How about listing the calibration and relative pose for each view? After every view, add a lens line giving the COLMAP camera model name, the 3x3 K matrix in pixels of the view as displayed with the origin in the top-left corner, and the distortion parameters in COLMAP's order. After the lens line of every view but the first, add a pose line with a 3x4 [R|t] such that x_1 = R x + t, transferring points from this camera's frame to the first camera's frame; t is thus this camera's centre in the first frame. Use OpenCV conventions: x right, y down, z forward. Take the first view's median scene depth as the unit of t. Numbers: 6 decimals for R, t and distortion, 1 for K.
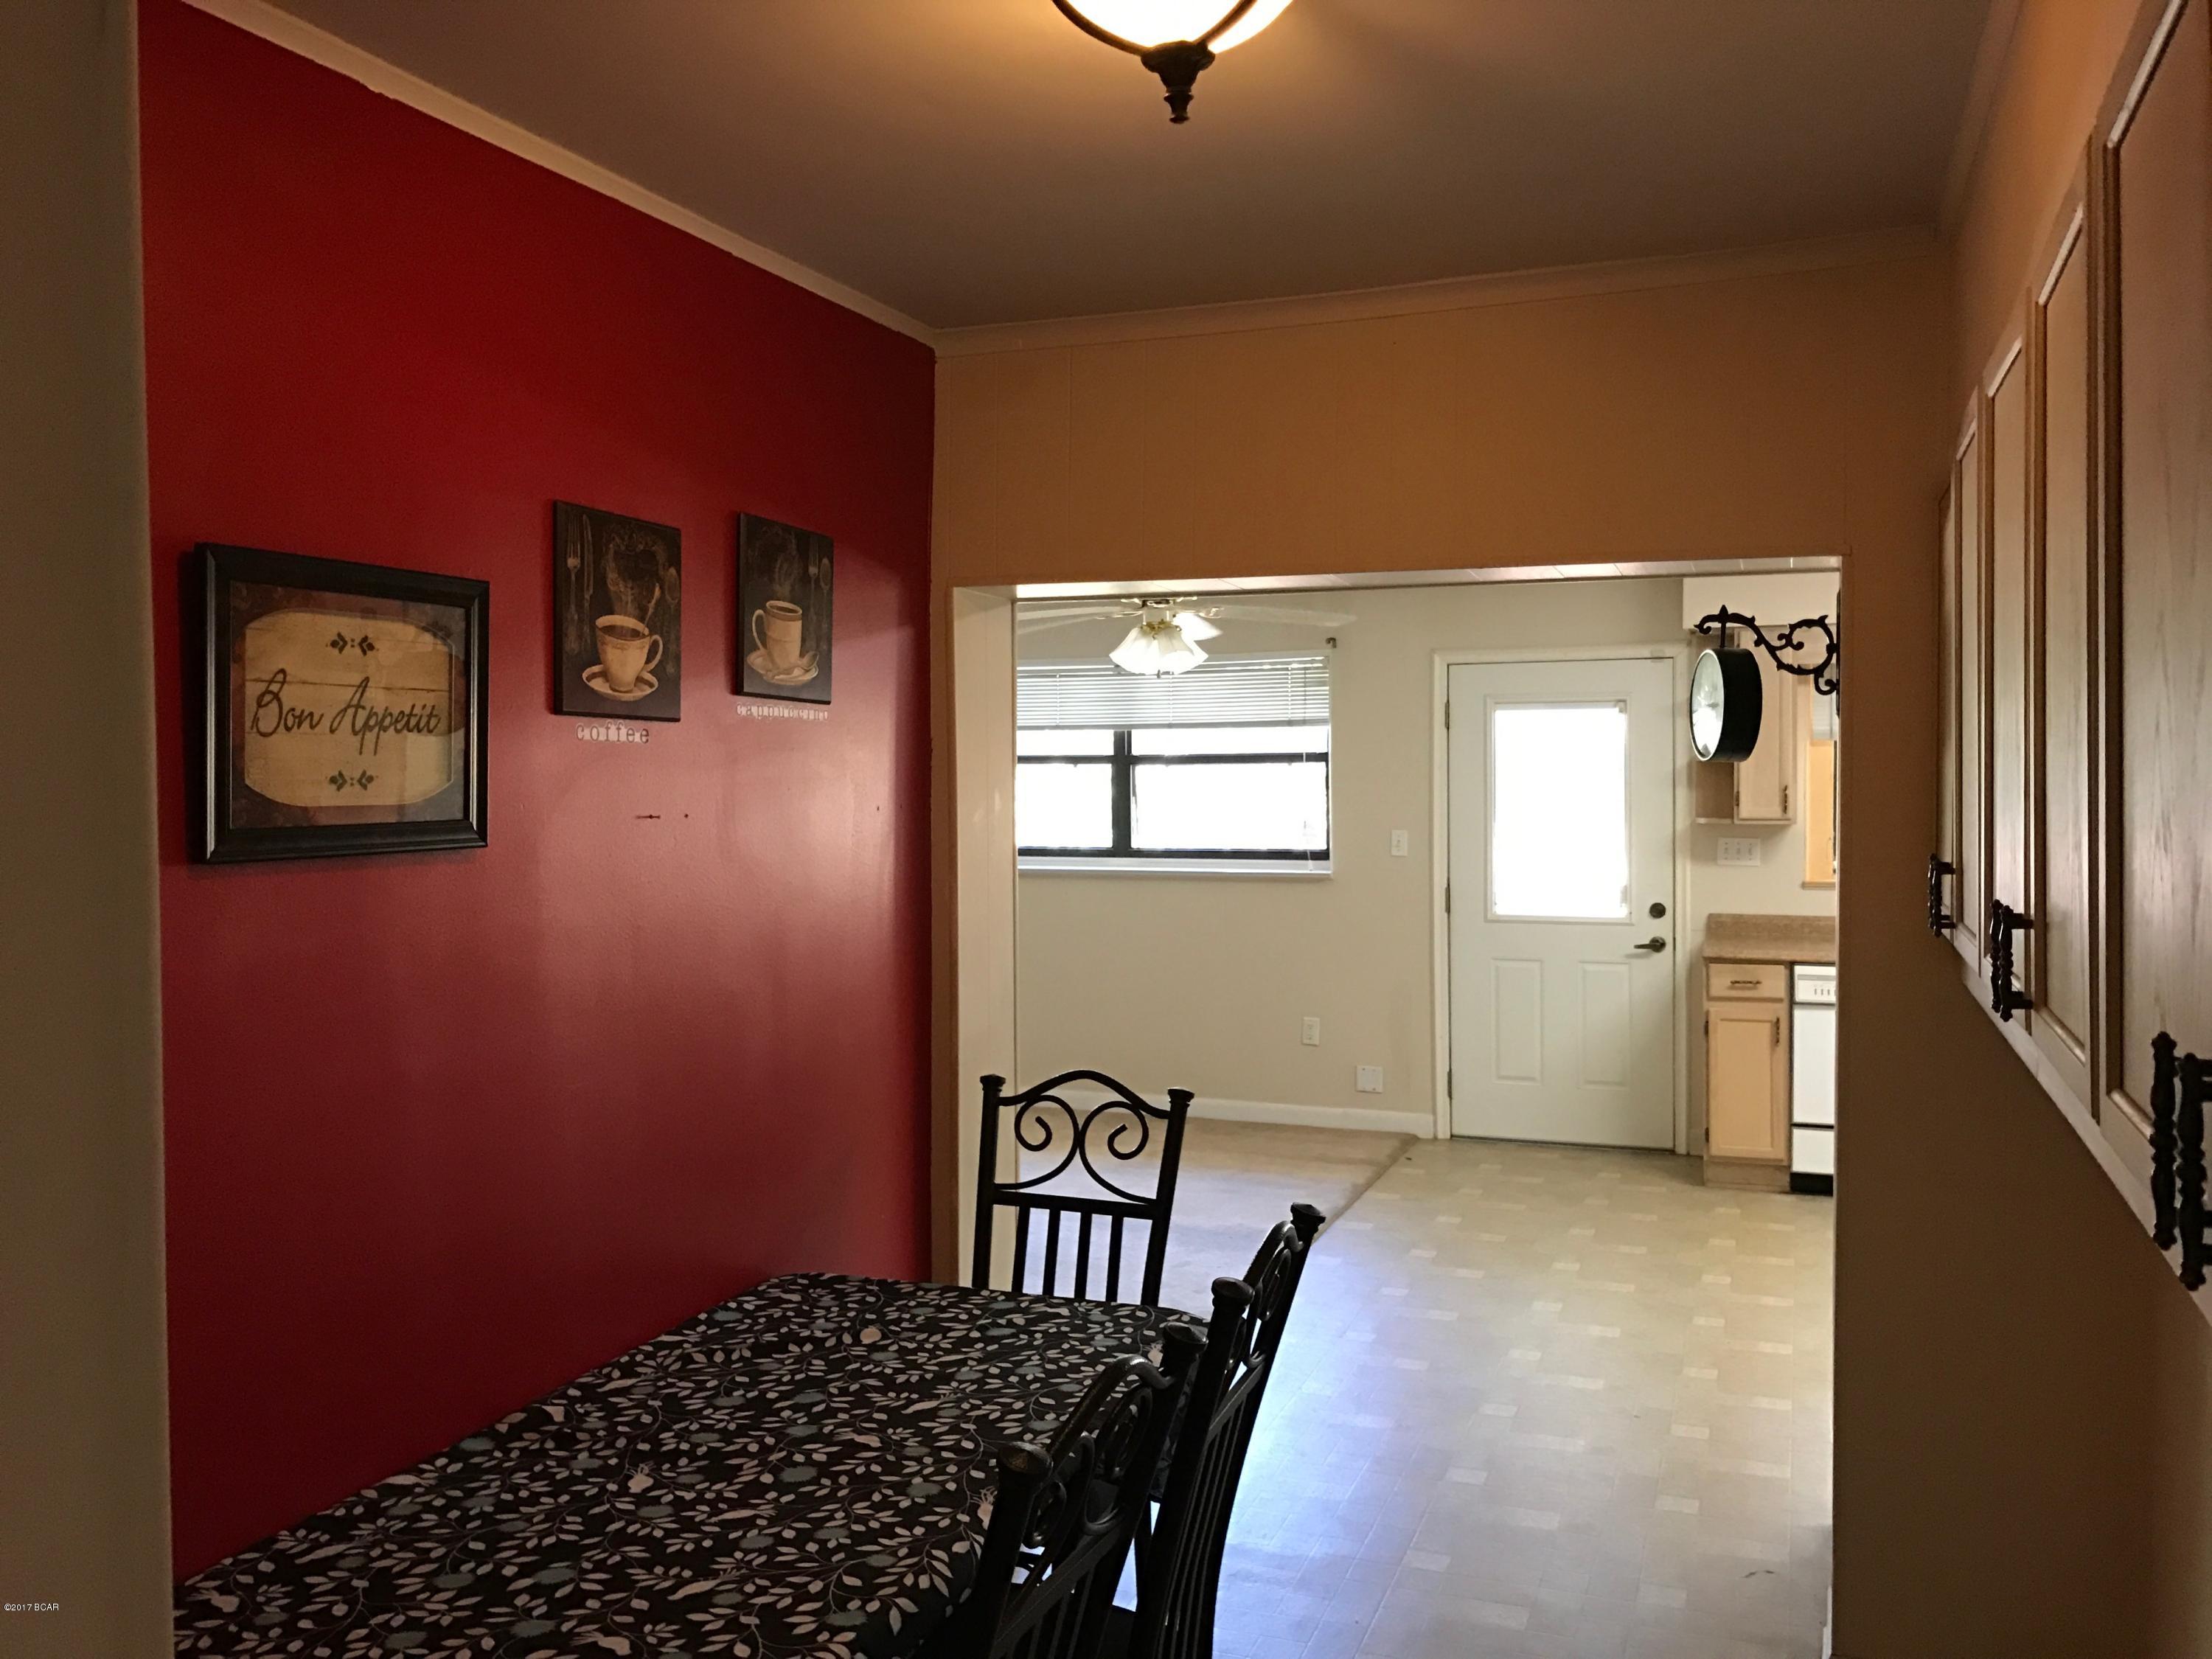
lens RADIAL K [[1878.2, 0, 1106.0], [0, 1878.2, 829.5], [0, 0, 1]] dist [0.108076, -0.148657]
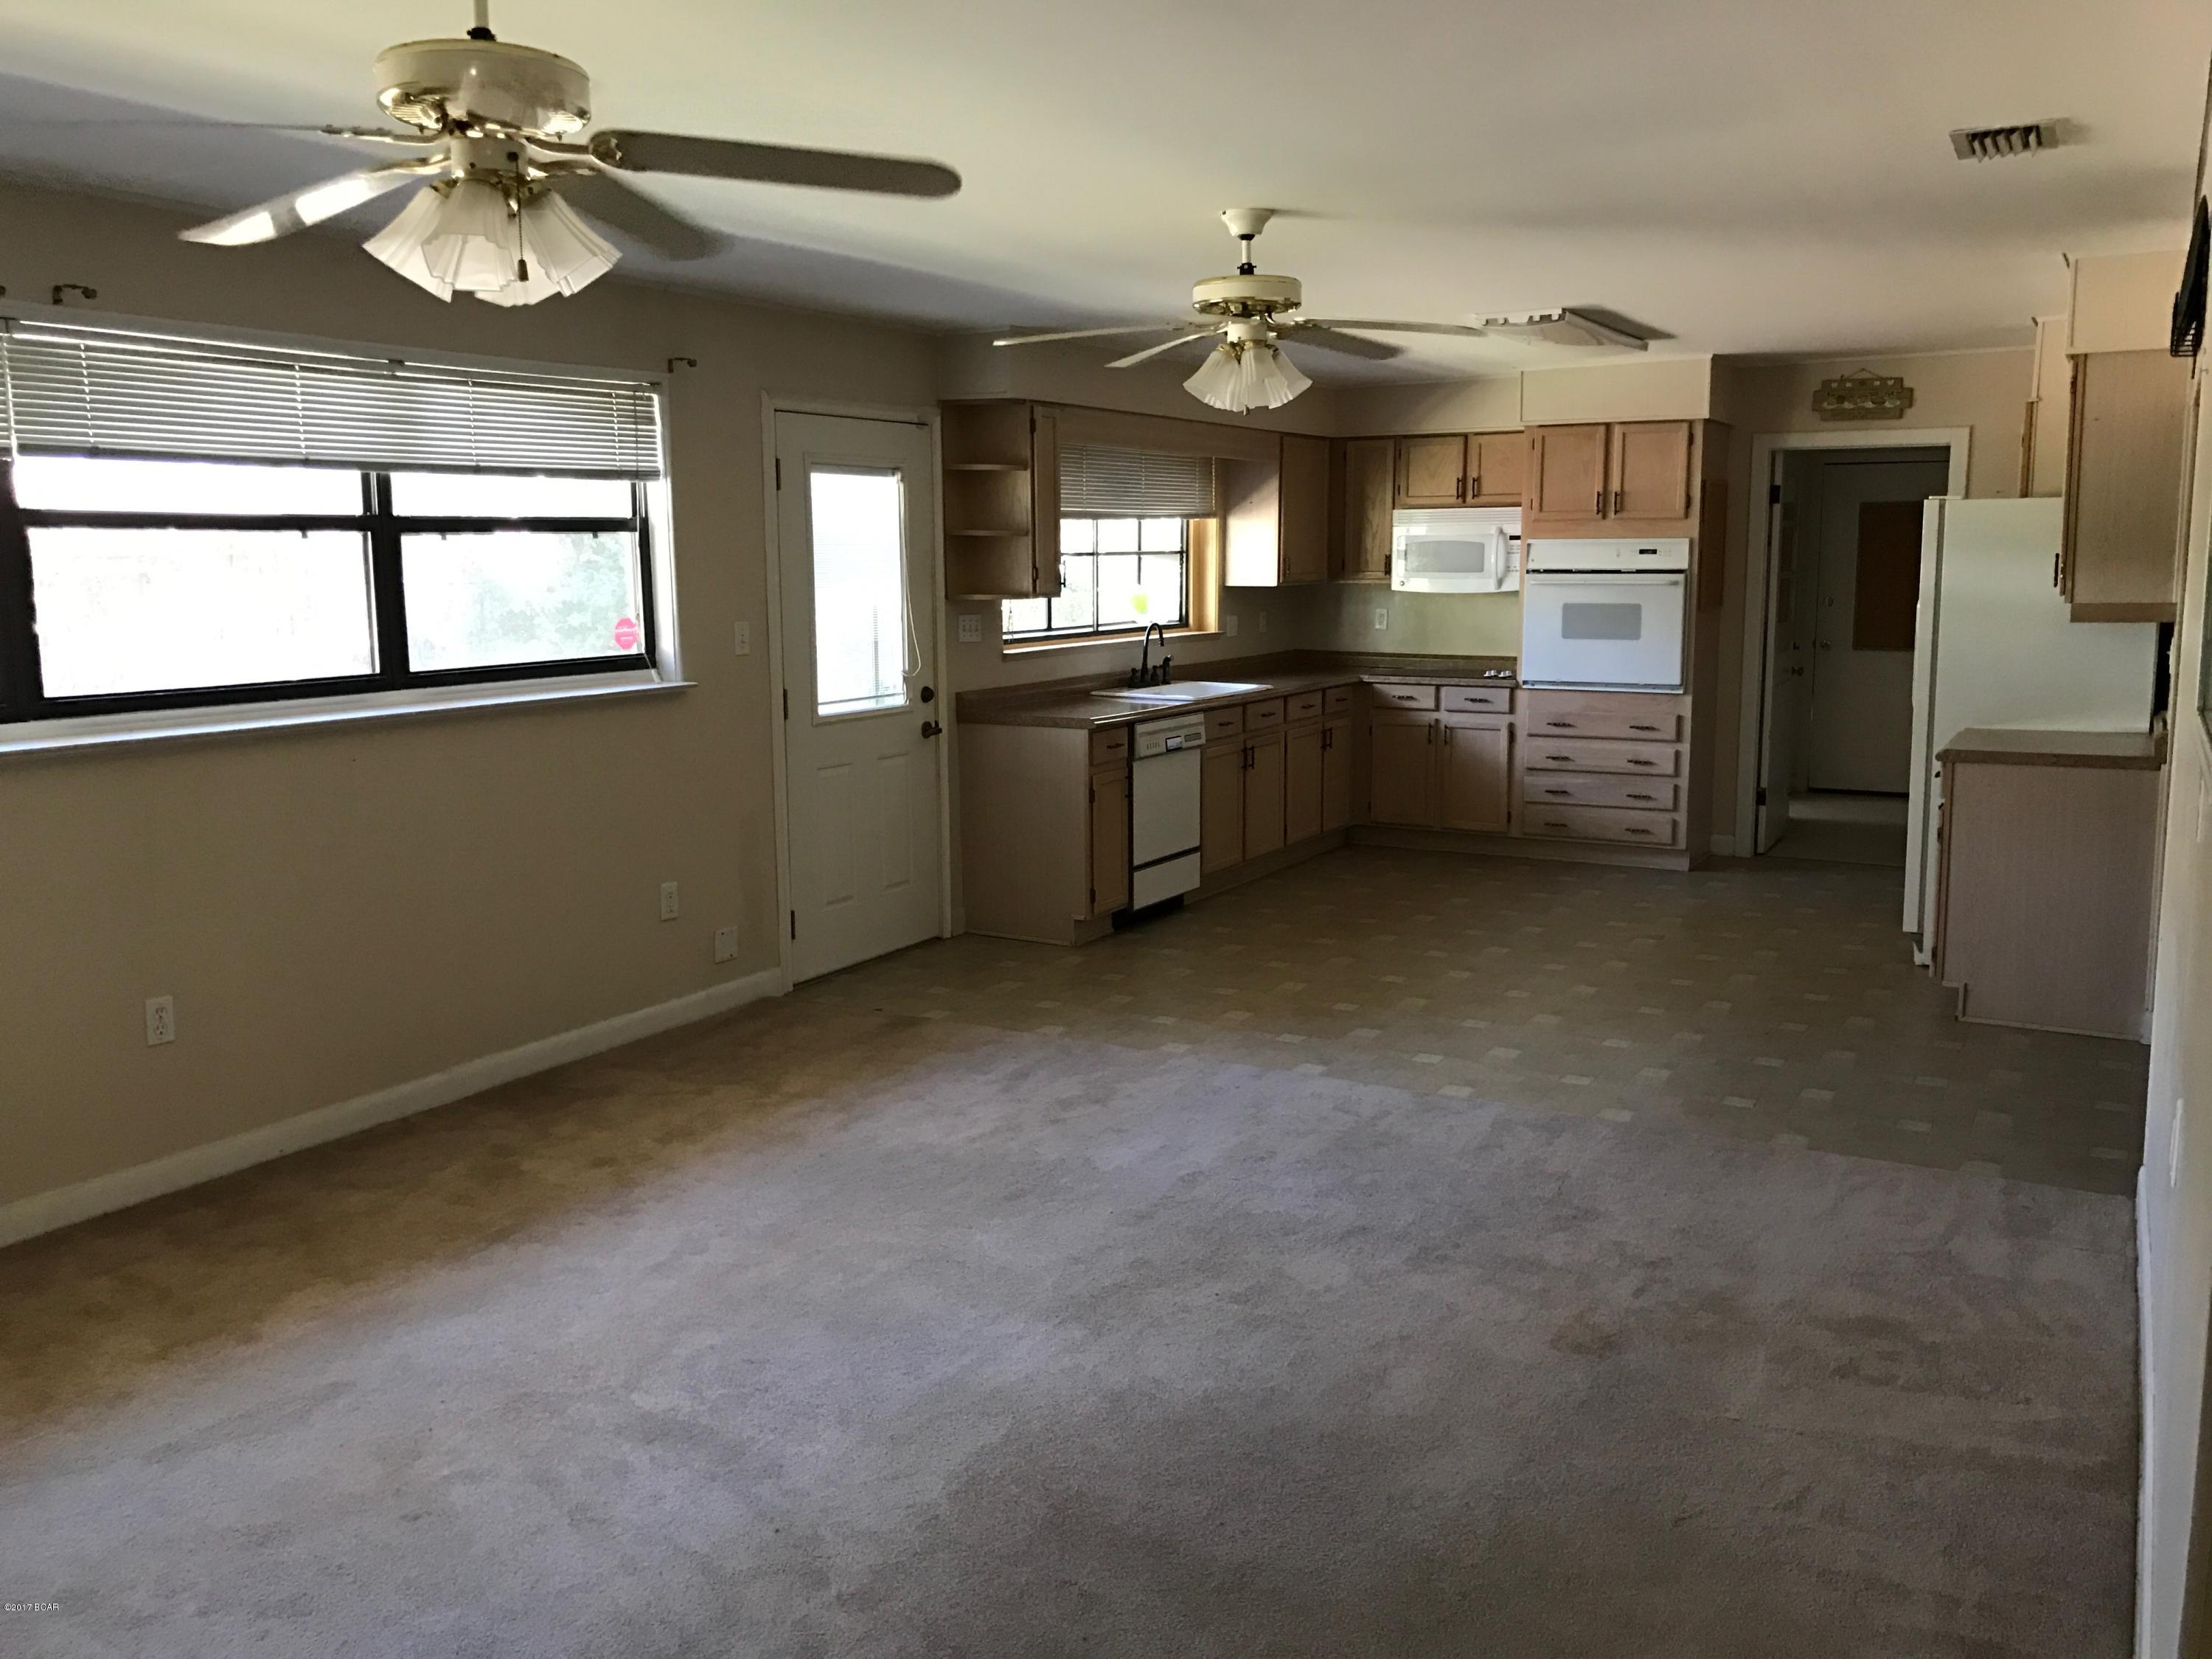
lens RADIAL K [[1878.2, 0, 1106.0], [0, 1878.2, 829.5], [0, 0, 1]] dist [0.108076, -0.148657]
pose [[0.150059, -0.149407, 0.977323, -0.579264], [0.036865, 0.988674, 0.145482, -0.021716], [-0.987990, 0.014198, 0.153867, 0.708225]]
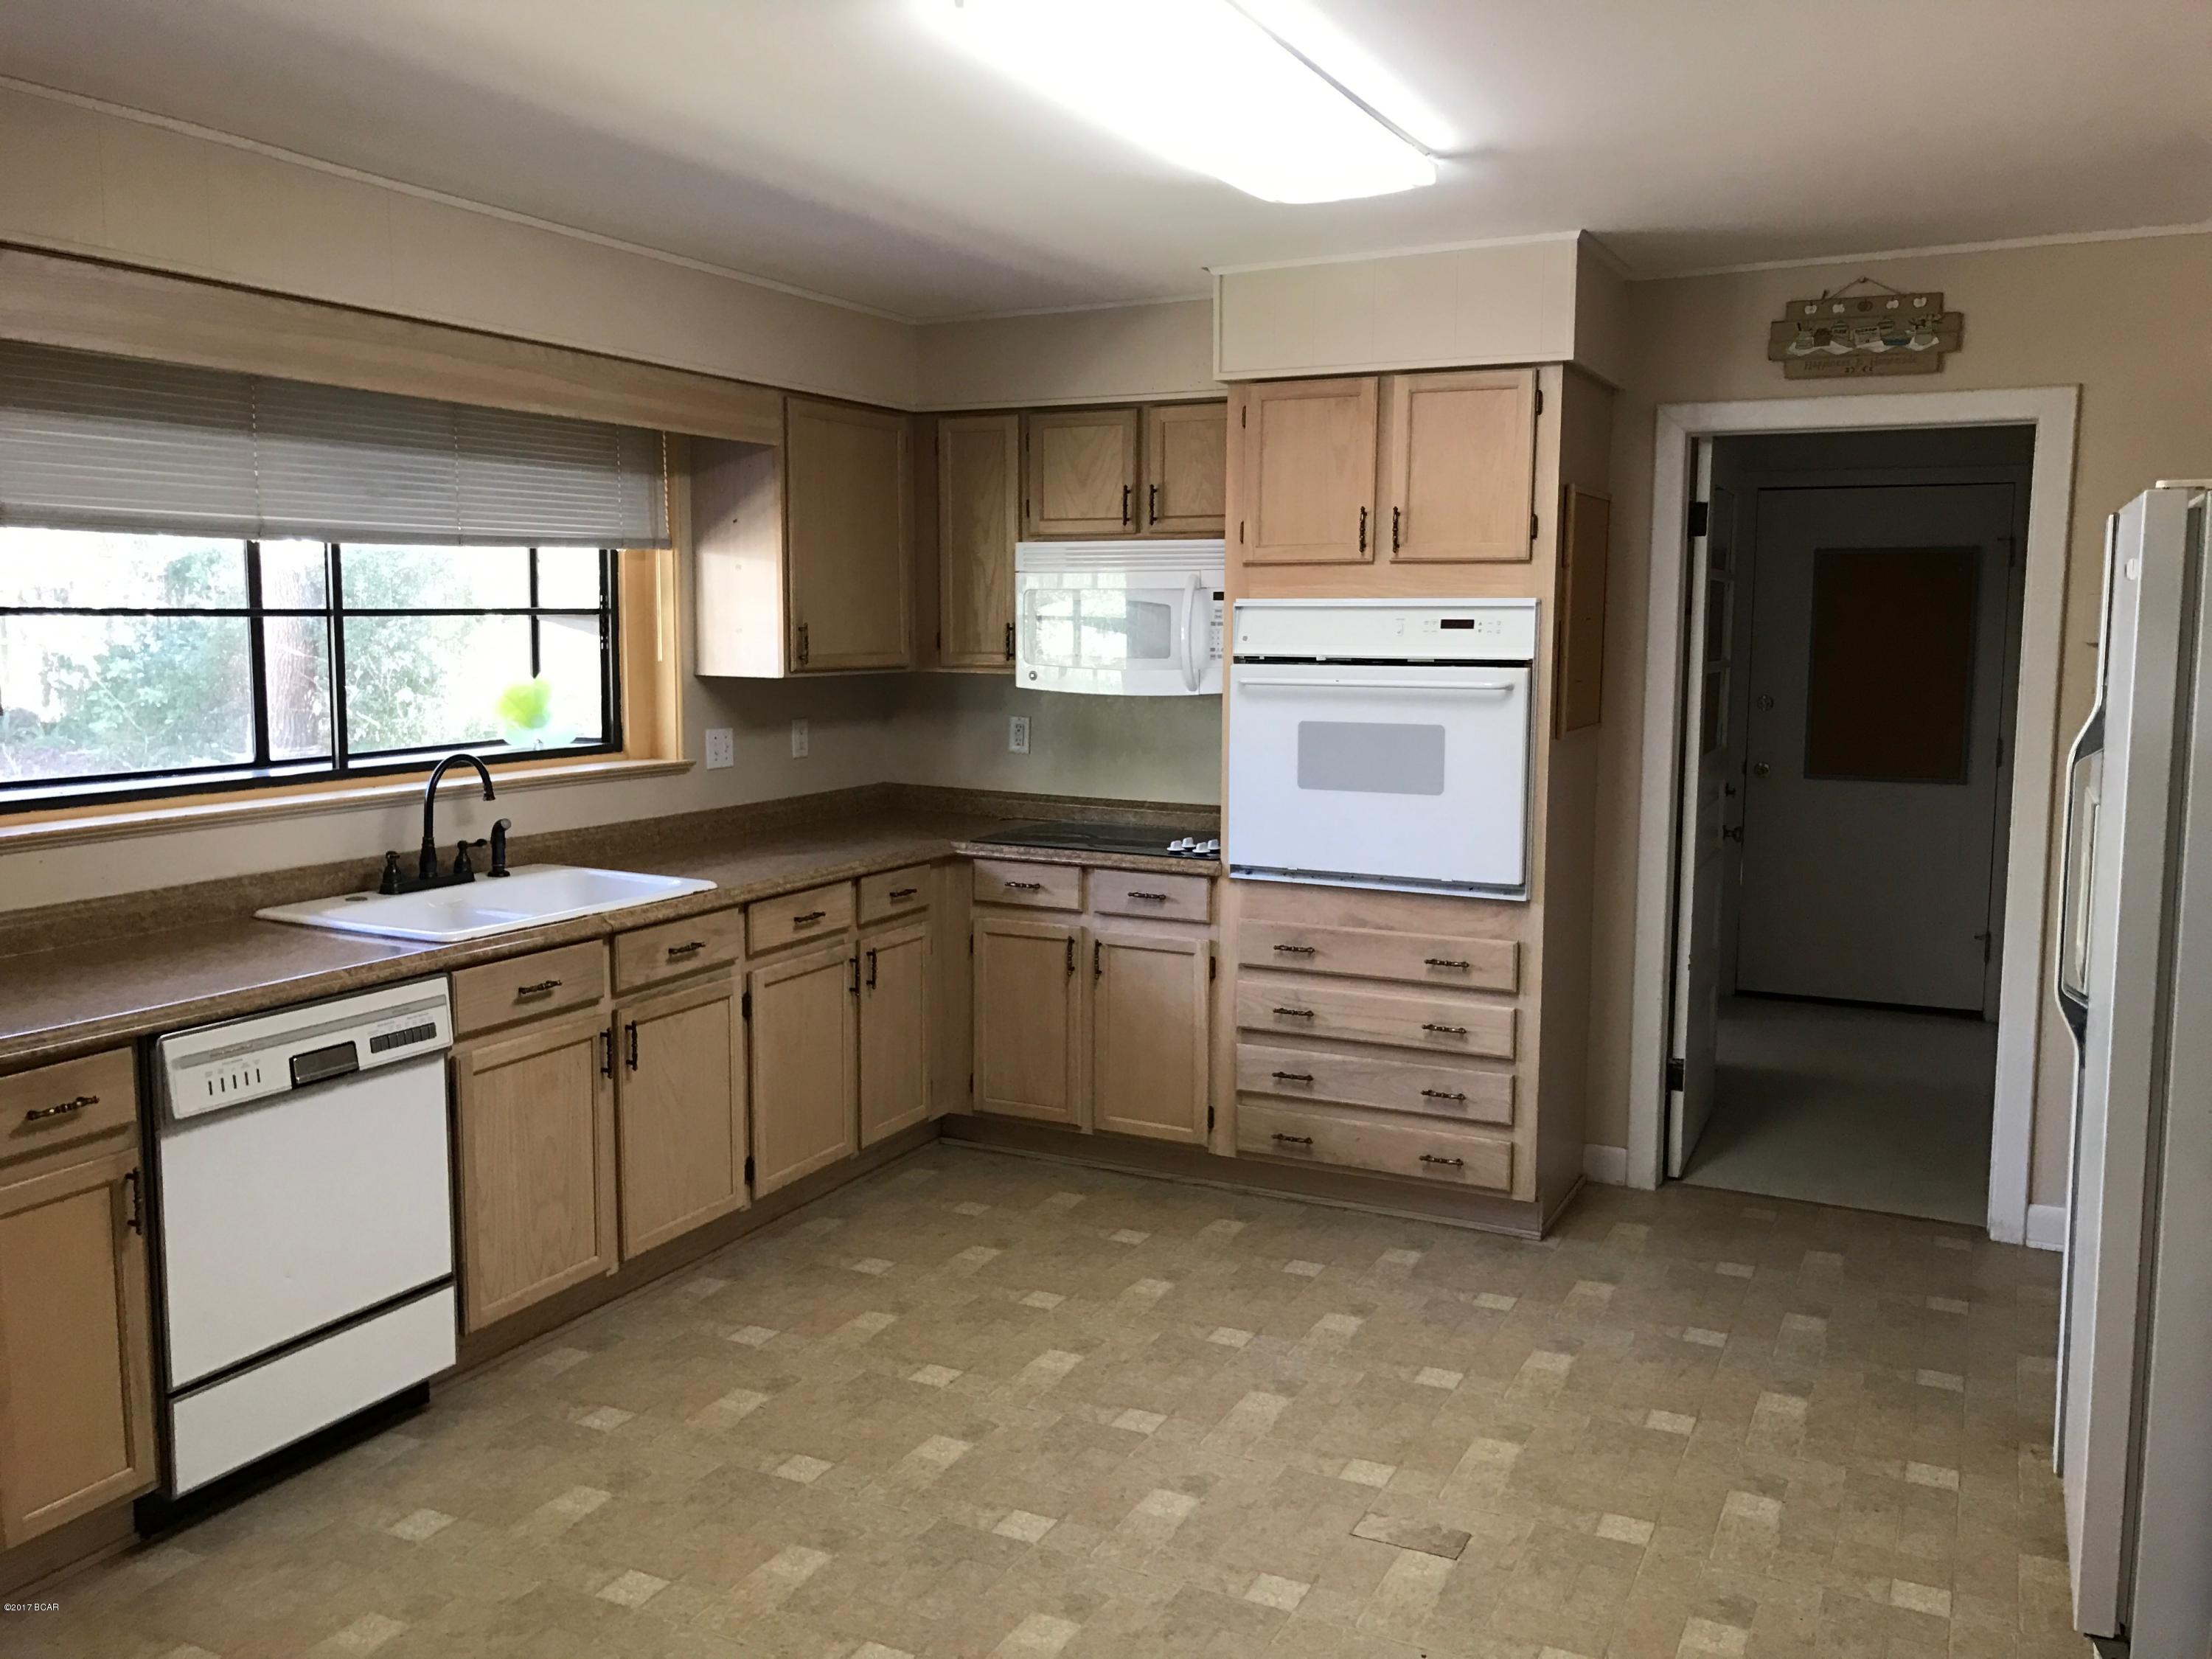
lens RADIAL K [[1843.2, 0, 1106.0], [0, 1843.2, 829.5], [0, 0, 1]] dist [0.217095, -0.419761]
pose [[0.098166, -0.117088, 0.988258, -0.027859], [0.027259, 0.992998, 0.114942, -0.015651], [-0.994797, 0.015655, 0.100670, 0.618641]]
